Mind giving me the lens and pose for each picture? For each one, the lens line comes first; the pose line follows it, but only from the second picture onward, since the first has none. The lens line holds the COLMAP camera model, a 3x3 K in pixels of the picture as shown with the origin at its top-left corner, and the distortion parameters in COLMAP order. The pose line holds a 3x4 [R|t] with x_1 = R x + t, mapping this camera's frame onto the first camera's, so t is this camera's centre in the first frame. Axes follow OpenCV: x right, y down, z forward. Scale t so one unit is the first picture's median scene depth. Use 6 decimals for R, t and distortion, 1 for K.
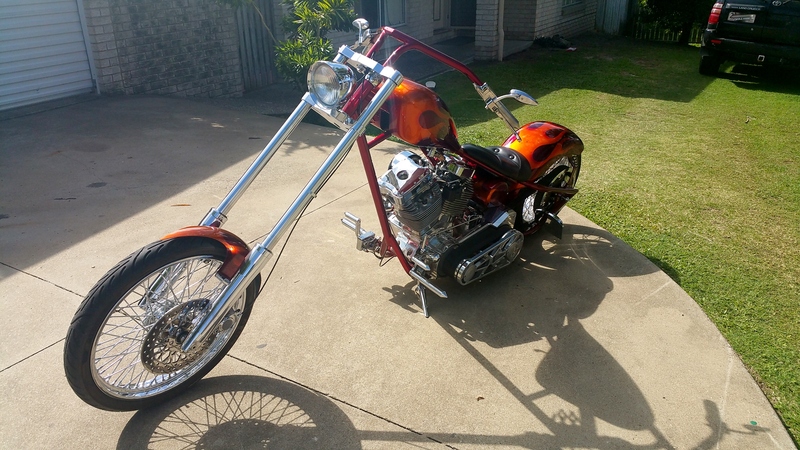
lens RADIAL K [[638.2, 0, 403.9], [0, 638.2, 228.3], [0, 0, 1]] dist [0.109960, -0.196236]
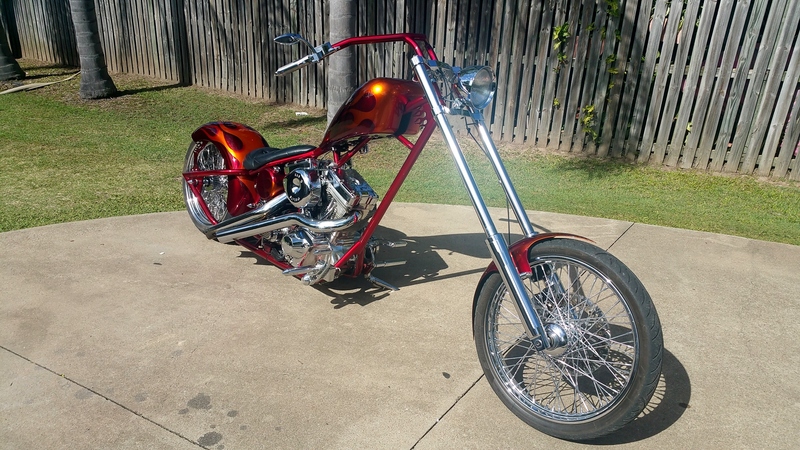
lens RADIAL K [[648.9, 0, 413.6], [0, 648.9, 225.3], [0, 0, 1]] dist [0.103547, -0.190268]
pose [[0.024299, -0.378545, 0.925264, -0.952561], [0.349641, 0.870303, 0.346877, -0.335668], [-0.936569, 0.315081, 0.153503, 0.757377]]
